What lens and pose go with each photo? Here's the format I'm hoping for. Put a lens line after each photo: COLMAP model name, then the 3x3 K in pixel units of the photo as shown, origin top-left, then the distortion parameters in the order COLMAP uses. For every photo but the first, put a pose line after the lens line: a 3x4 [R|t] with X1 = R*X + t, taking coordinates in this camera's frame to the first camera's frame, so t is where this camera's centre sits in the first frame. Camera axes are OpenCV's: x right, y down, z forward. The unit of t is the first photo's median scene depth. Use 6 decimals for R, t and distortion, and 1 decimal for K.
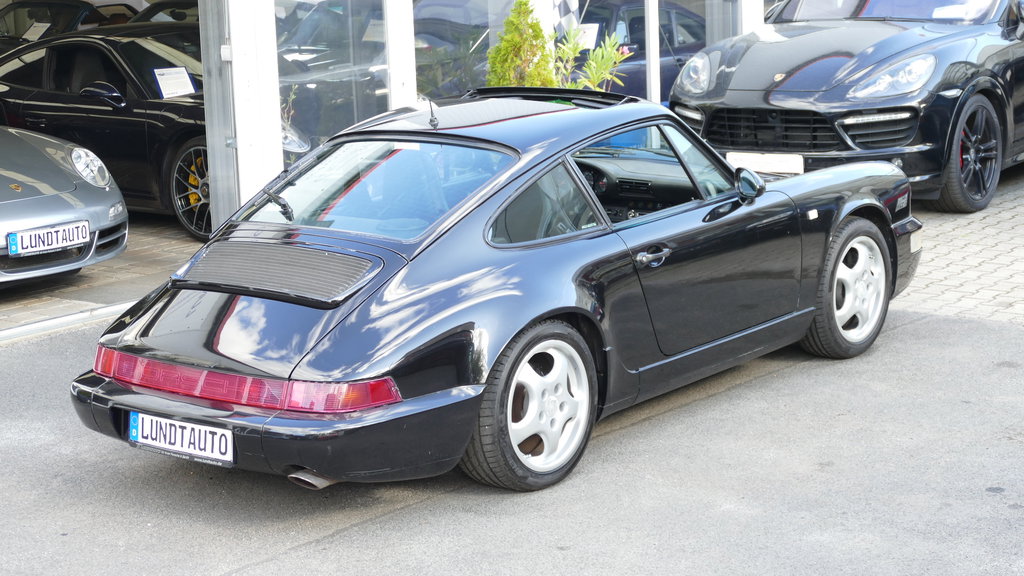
lens RADIAL K [[2060.3, 0, 516.5], [0, 2060.3, 285.5], [0, 0, 1]] dist [-0.077321, 0.000000]
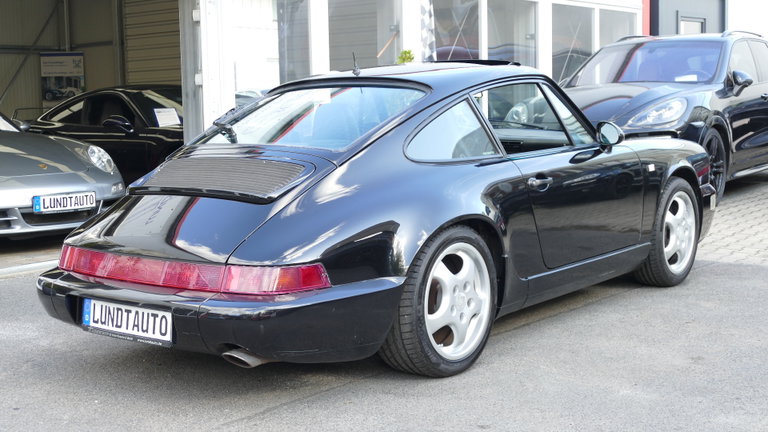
lens RADIAL K [[1087.2, 0, 377.1], [0, 1087.2, 217.8], [0, 0, 1]] dist [-0.038114, 0.000000]
pose [[0.999854, 0.015800, 0.006560, -0.033575], [-0.015250, 0.996929, -0.076807, 0.059365], [-0.007754, 0.076695, 0.997024, 0.404604]]
